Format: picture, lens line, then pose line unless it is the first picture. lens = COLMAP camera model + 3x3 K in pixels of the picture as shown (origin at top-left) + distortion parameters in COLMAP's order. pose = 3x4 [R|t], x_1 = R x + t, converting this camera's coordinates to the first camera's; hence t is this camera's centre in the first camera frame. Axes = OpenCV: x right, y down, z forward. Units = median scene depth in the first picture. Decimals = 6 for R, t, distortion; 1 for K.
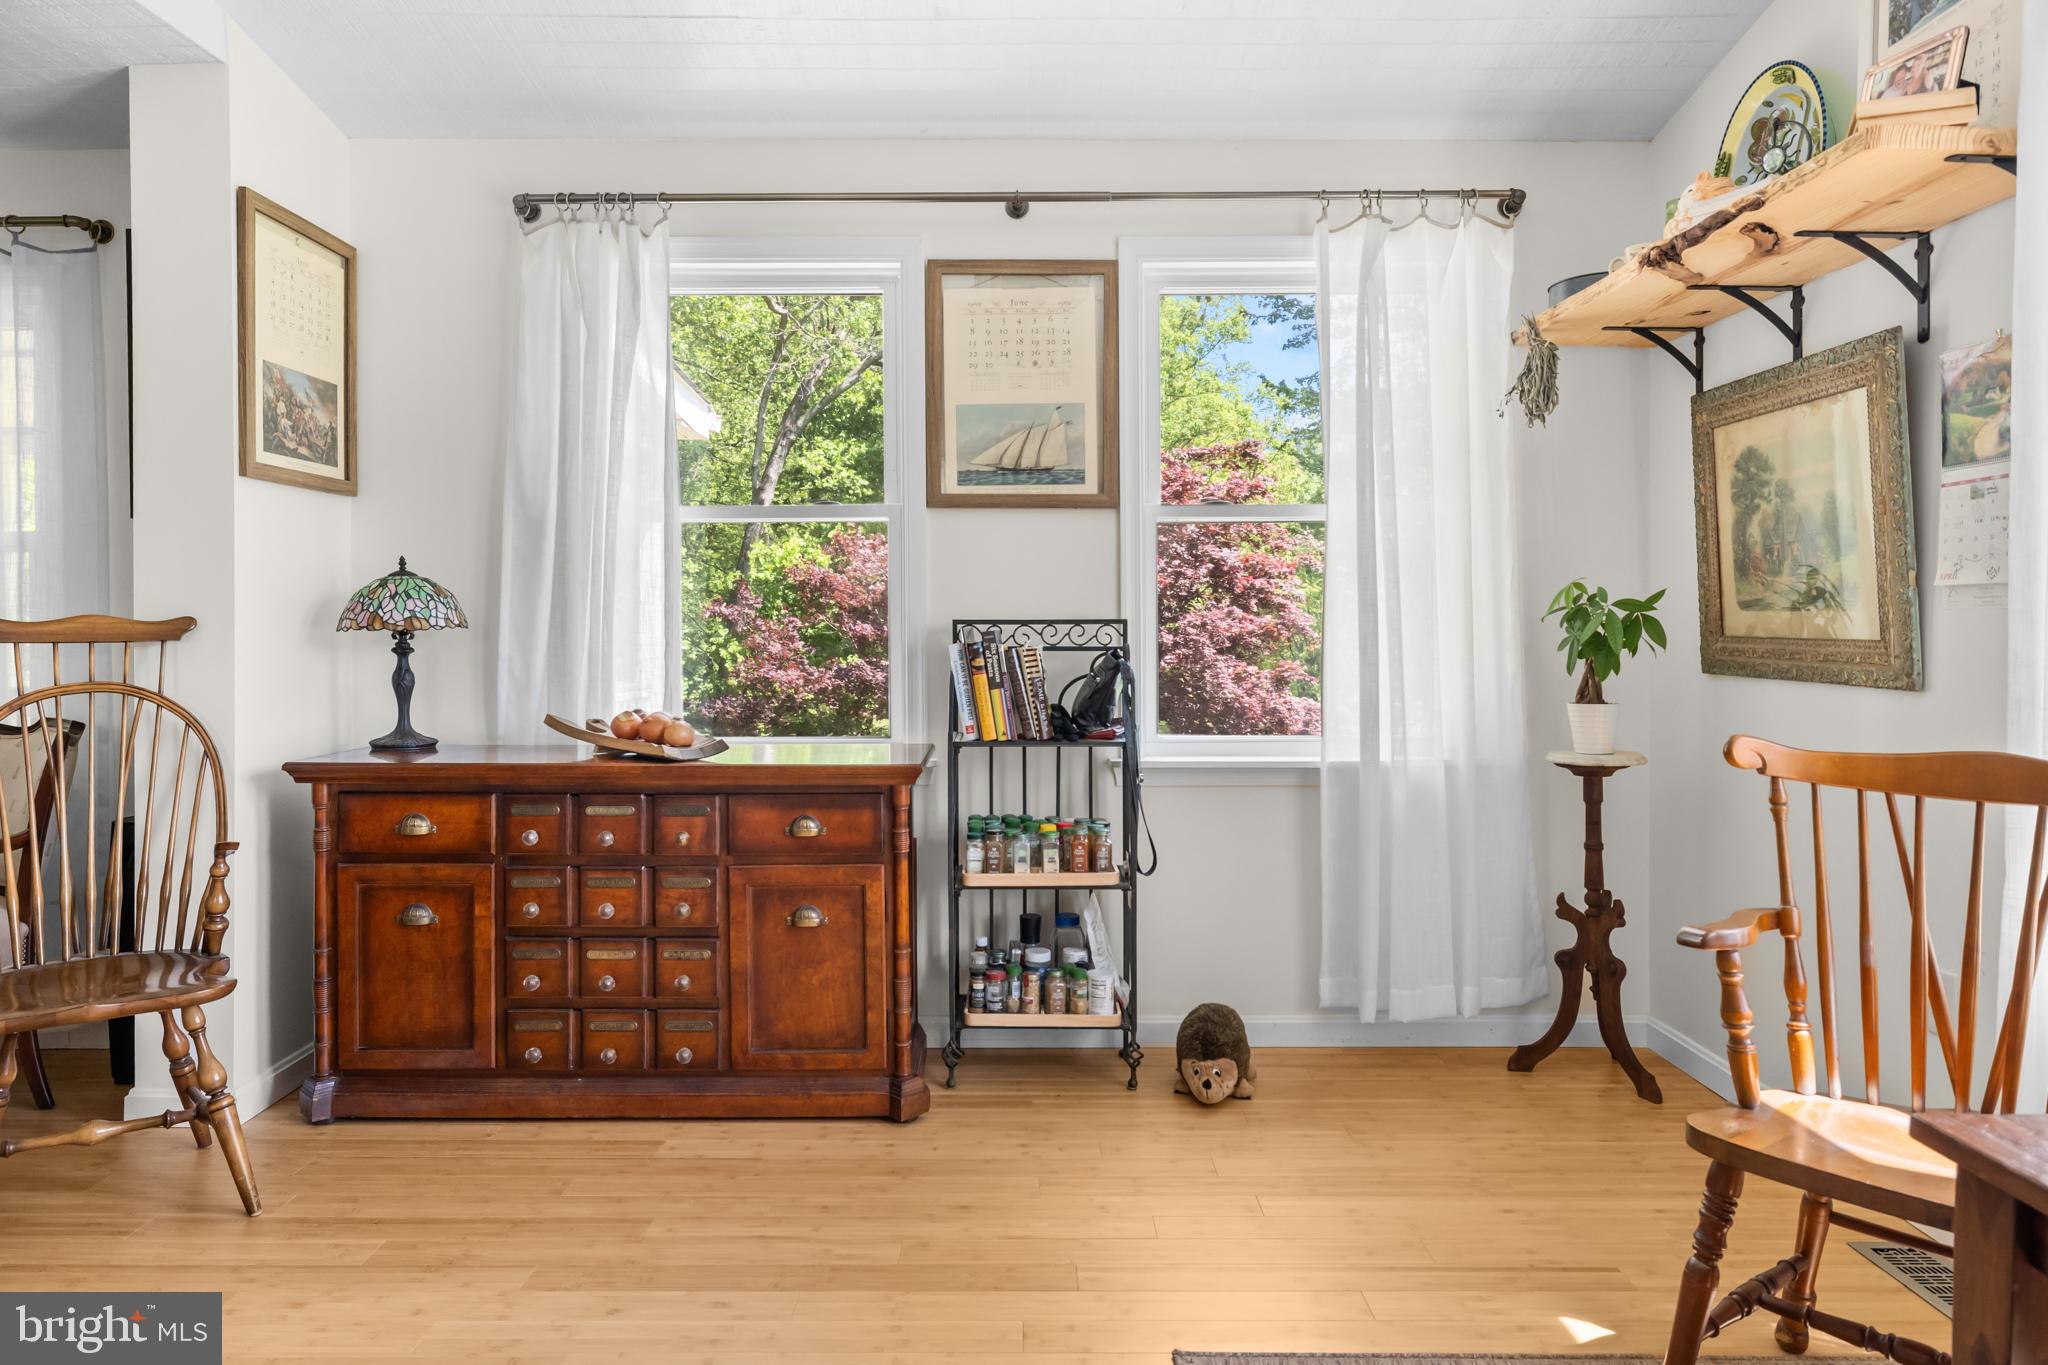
lens RADIAL K [[1339.0, 0, 1024.7], [0, 1339.0, 627.7], [0, 0, 1]] dist [0.011469, -0.004177]
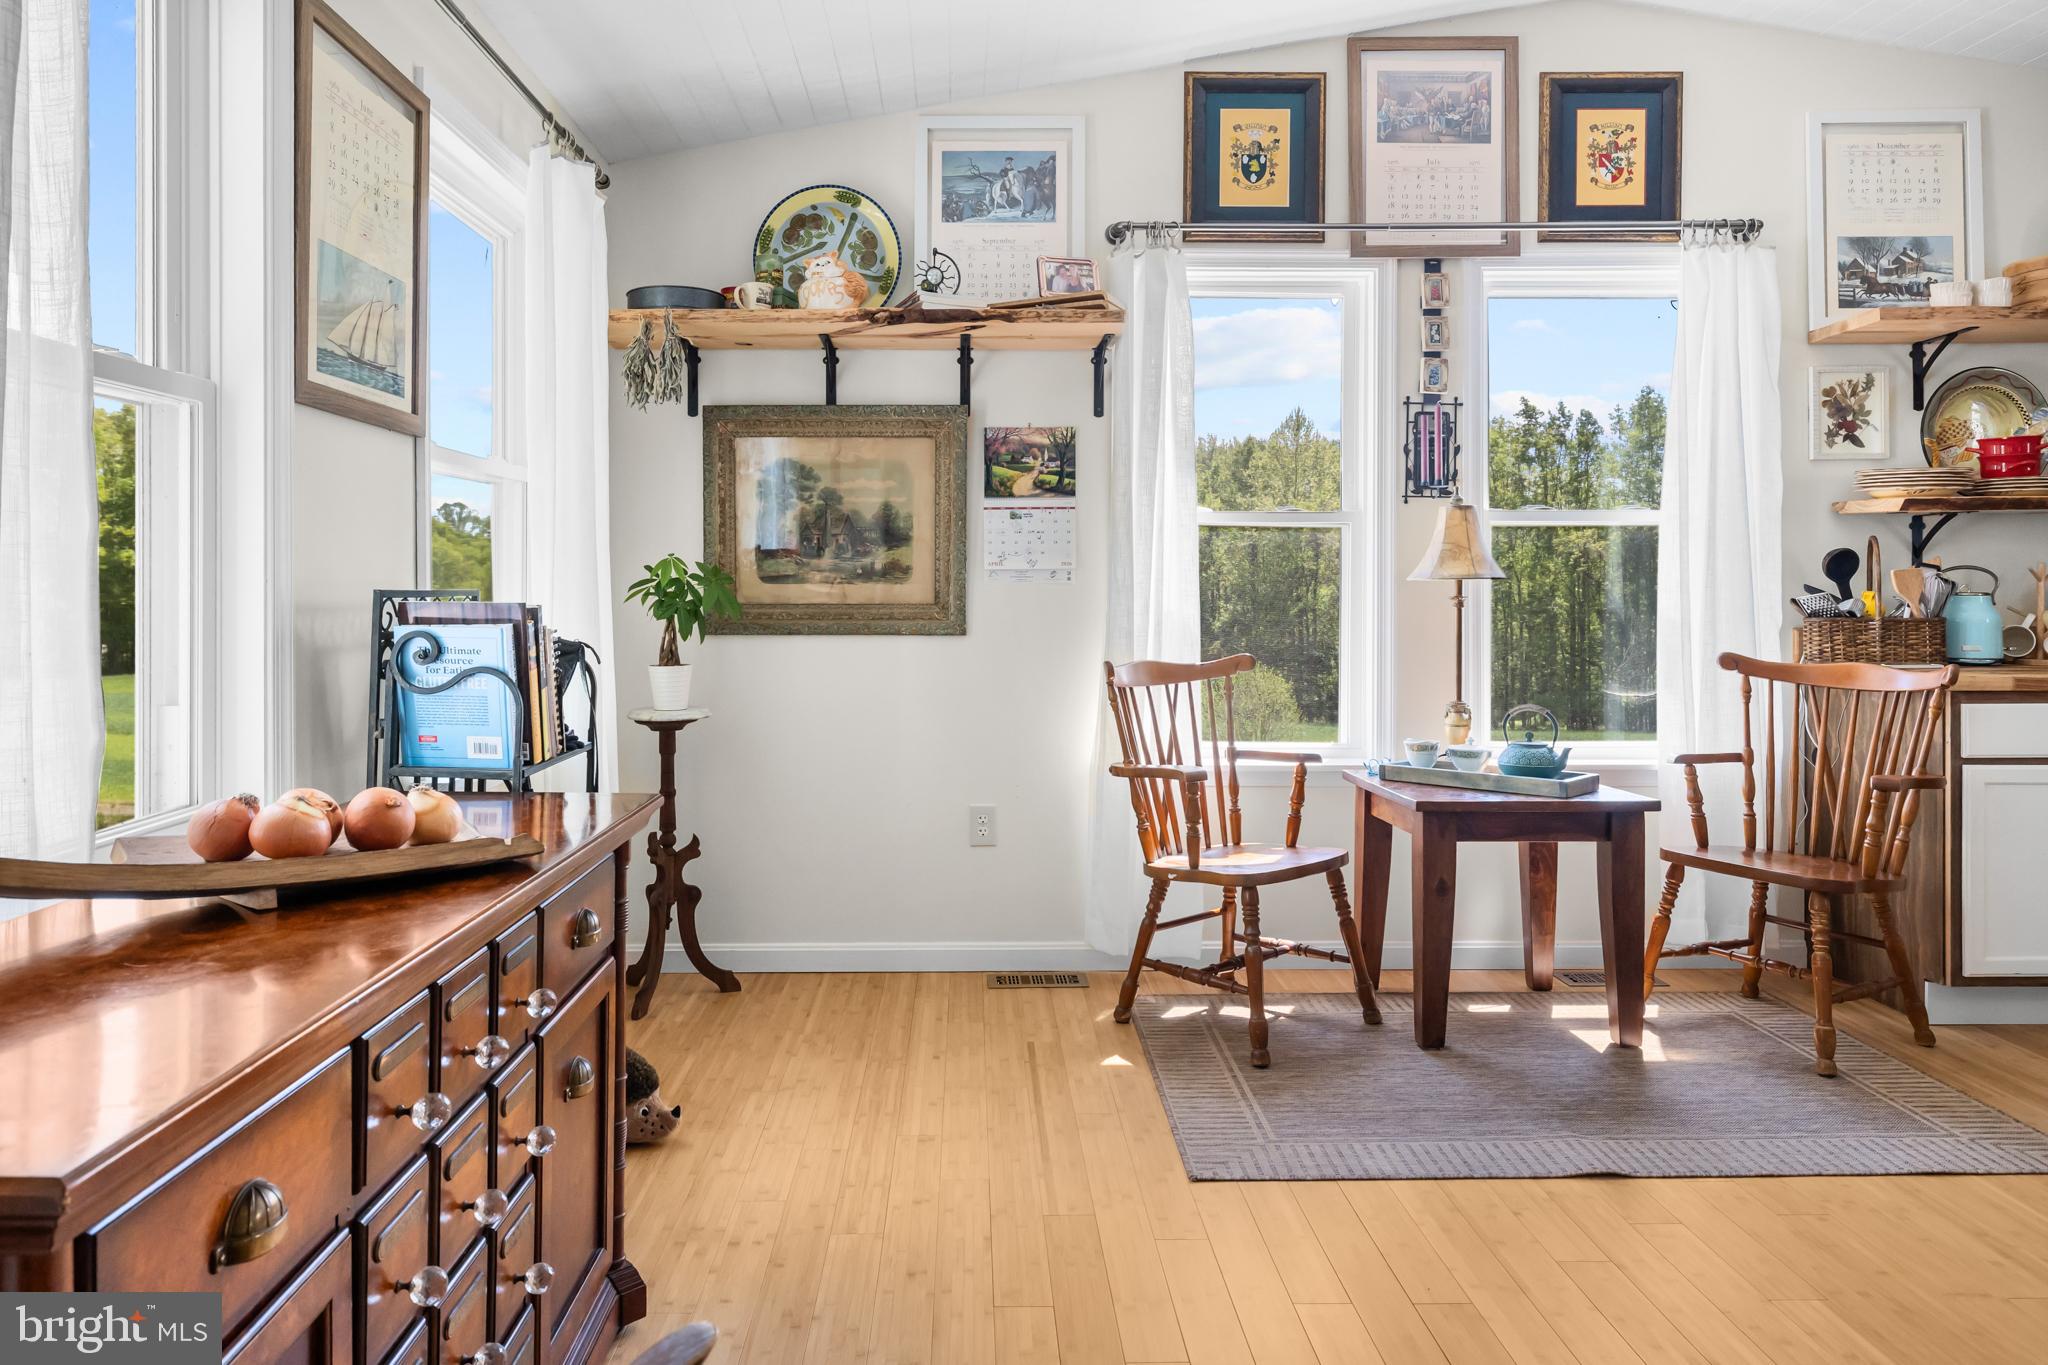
lens RADIAL K [[1366.4, 0, 965.6], [0, 1366.4, 602.7], [0, 0, 1]] dist [-0.002100, 0.001150]
pose [[-0.001738, -0.007703, 0.999969, -0.778016], [0.009335, 0.999927, 0.007719, -0.003422], [-0.999955, 0.009348, -0.001666, 0.816165]]
